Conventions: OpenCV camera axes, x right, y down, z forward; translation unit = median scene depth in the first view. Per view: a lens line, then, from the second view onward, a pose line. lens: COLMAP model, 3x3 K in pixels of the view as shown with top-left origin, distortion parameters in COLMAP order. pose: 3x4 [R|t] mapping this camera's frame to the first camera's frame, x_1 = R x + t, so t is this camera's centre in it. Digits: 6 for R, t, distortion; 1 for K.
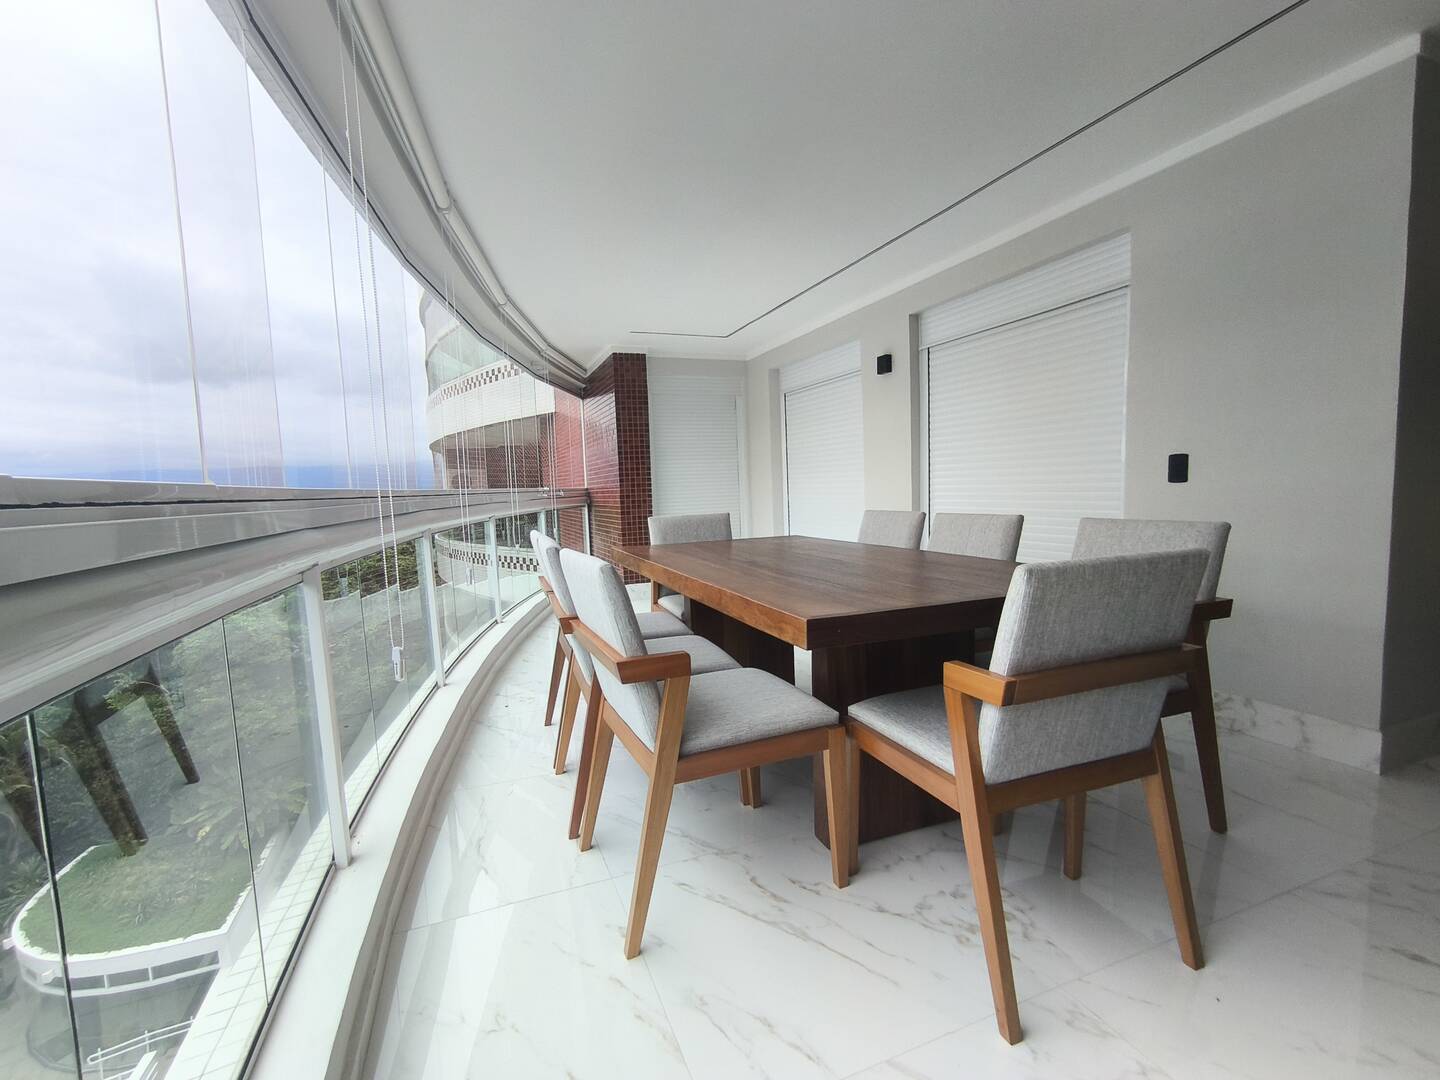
lens RADIAL K [[663.1, 0, 718.4], [0, 663.1, 547.8], [0, 0, 1]] dist [-0.015186, 0.011654]
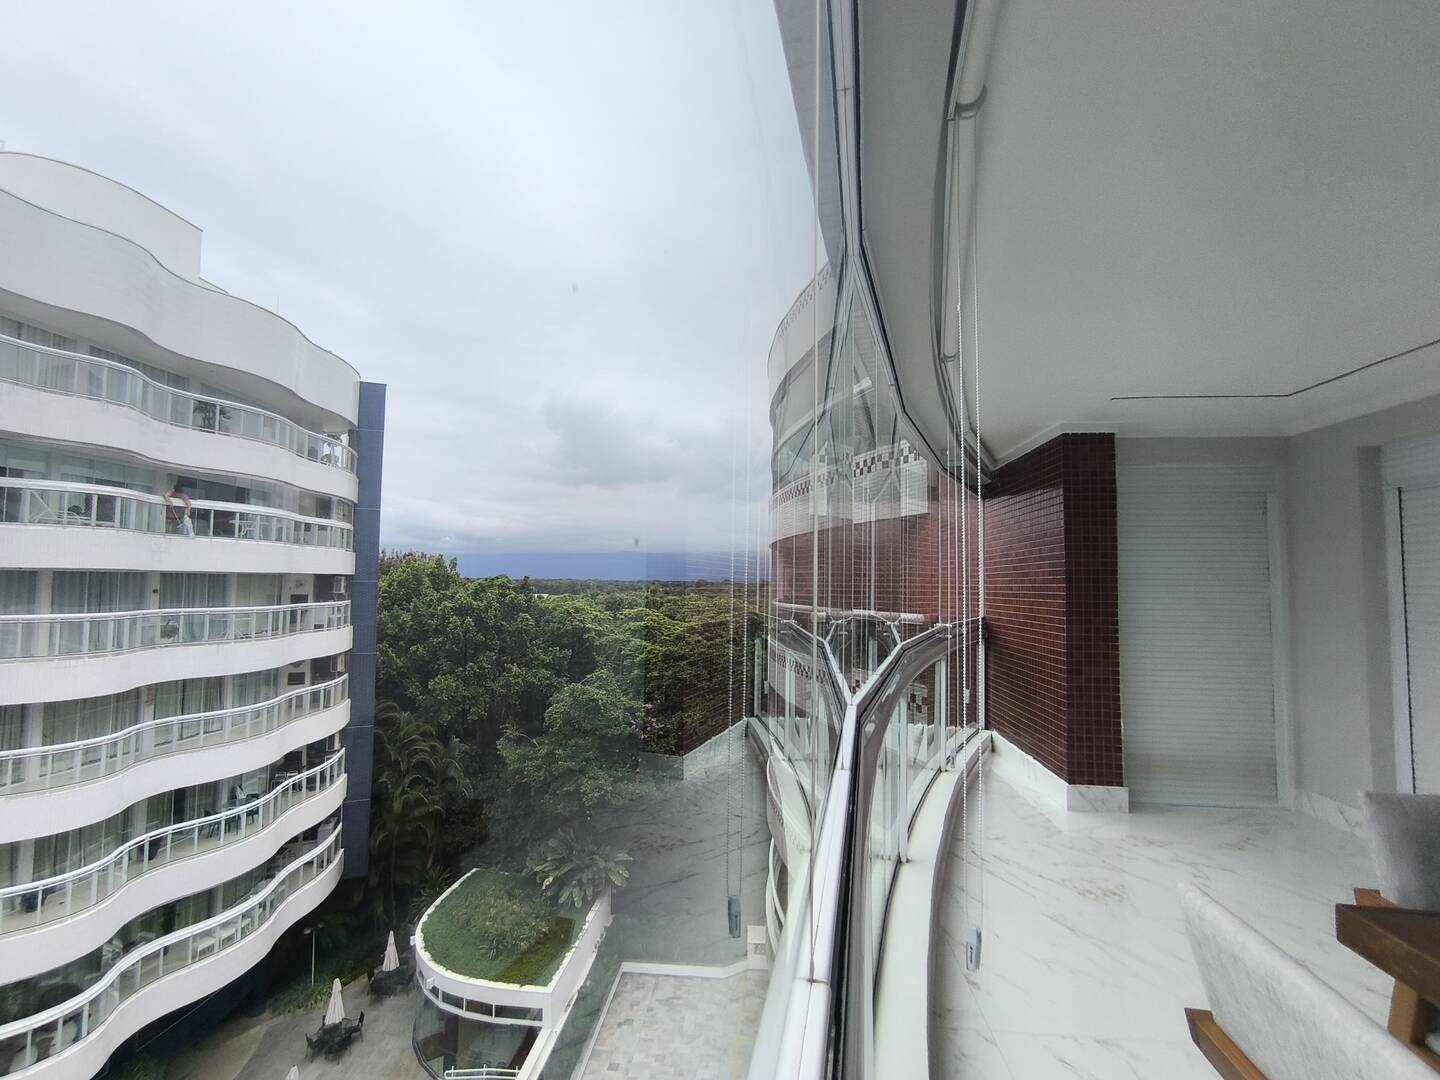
lens RADIAL K [[663.1, 0, 718.4], [0, 663.1, 547.8], [0, 0, 1]] dist [-0.015186, 0.011654]
pose [[0.893723, 0.024223, -0.447965, -0.145977], [-0.087697, 0.988710, -0.121499, -0.056176], [0.439965, 0.147872, 0.885757, 0.222993]]
